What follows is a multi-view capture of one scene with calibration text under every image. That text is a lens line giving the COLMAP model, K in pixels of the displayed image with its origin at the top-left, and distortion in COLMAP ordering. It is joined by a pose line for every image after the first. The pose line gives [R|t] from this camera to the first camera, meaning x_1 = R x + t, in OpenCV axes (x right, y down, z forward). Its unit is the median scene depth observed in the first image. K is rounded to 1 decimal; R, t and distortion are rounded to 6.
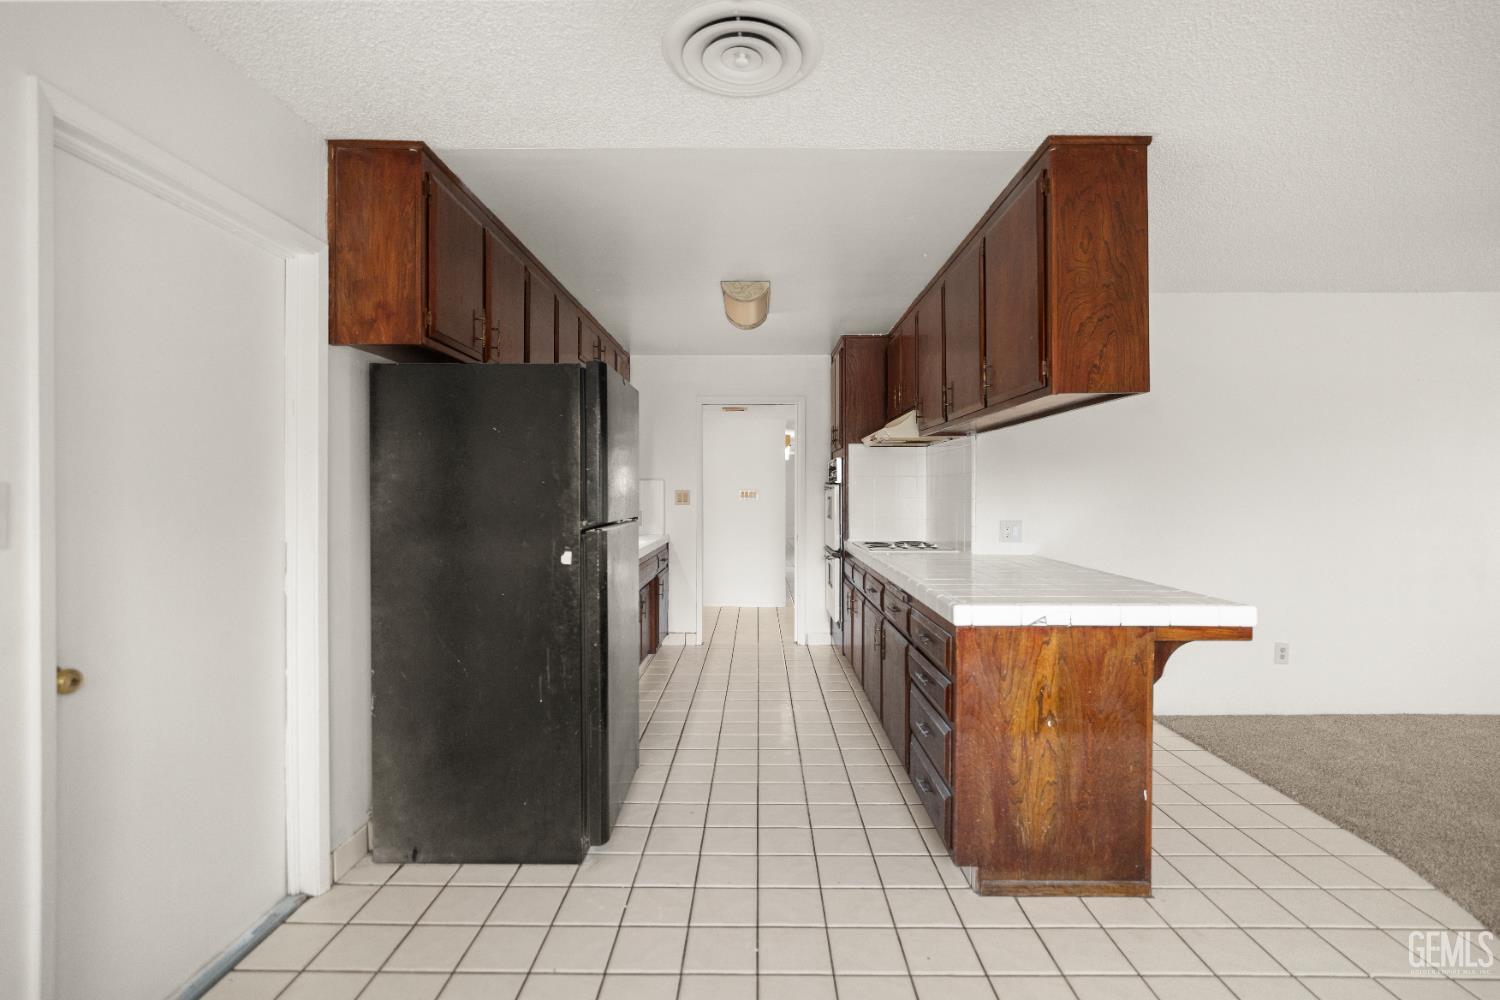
lens RADIAL K [[700.3, 0, 752.8], [0, 700.3, 488.1], [0, 0, 1]] dist [-0.003340, -0.000159]
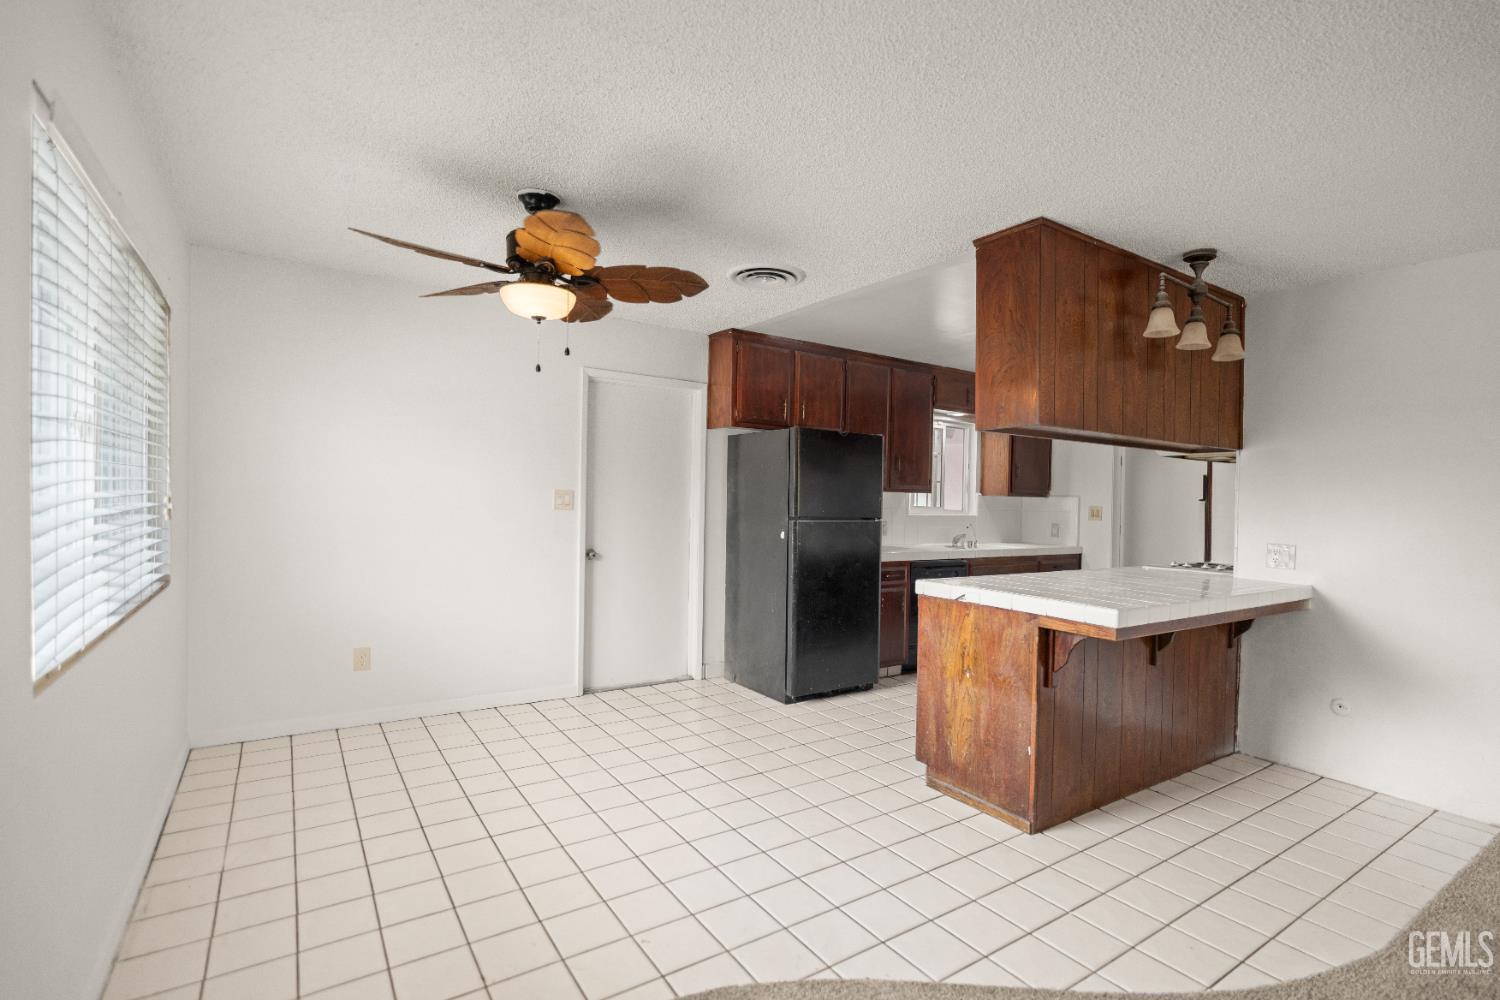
lens RADIAL K [[701.5, 0, 750.0], [0, 701.5, 500.0], [0, 0, 1]] dist [-0.002847, -0.000059]
pose [[0.560183, 0.016206, -0.828210, 0.569348], [-0.023452, 0.999718, 0.003699, 0.001844], [0.828037, 0.017351, 0.560405, -0.048160]]
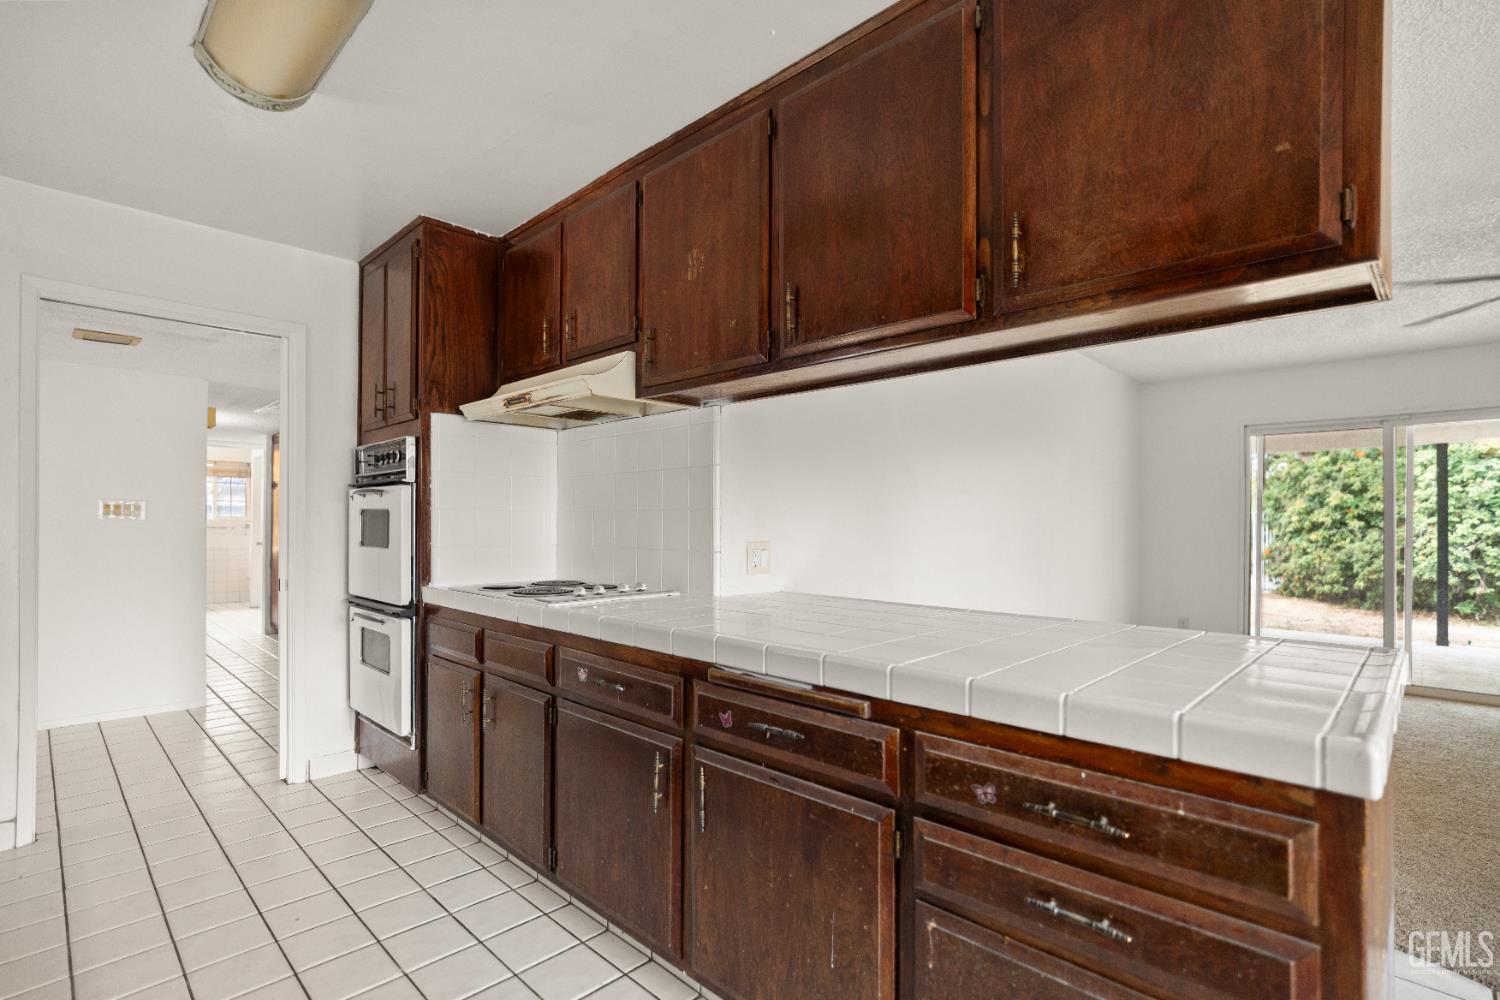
lens RADIAL K [[709.4, 0, 742.3], [0, 709.4, 521.2], [0, 0, 1]] dist [-0.002966, -0.000167]
pose [[0.696517, 0.006533, 0.717510, -0.096283], [-0.007562, 0.999970, -0.001764, 0.022694], [-0.717500, -0.004197, 0.696546, 0.428915]]
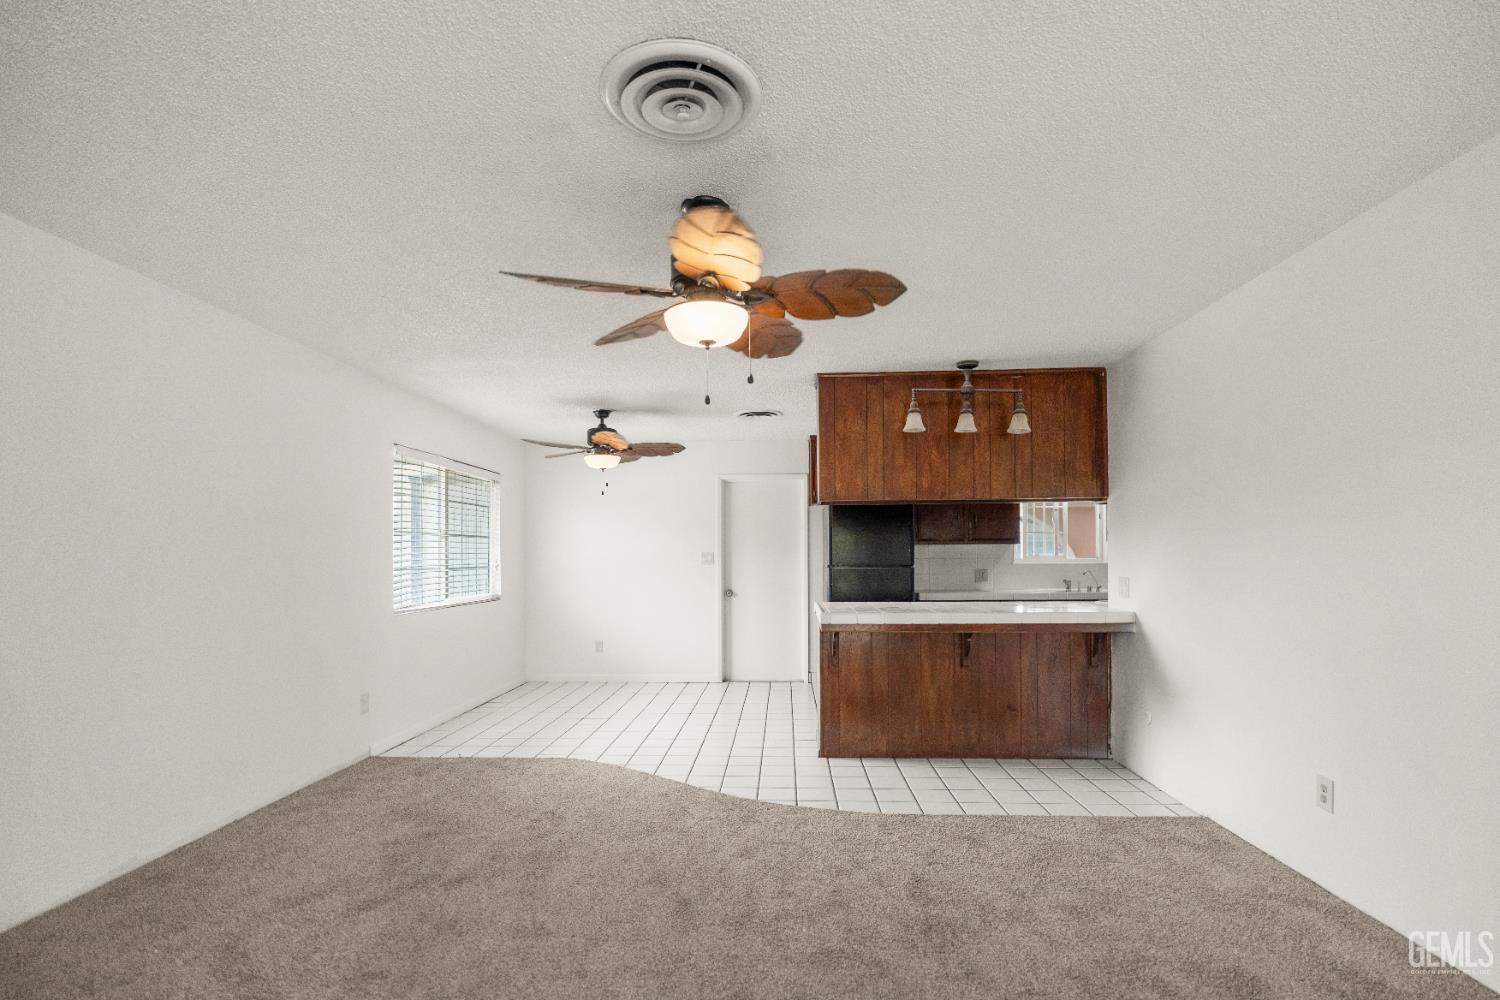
lens RADIAL K [[709.4, 0, 742.3], [0, 709.4, 521.2], [0, 0, 1]] dist [-0.002966, -0.000167]
pose [[-0.051131, -0.051700, -0.997353, 1.130073], [0.010221, 0.998580, -0.052288, 0.010729], [0.998640, -0.012867, -0.050530, 0.387648]]
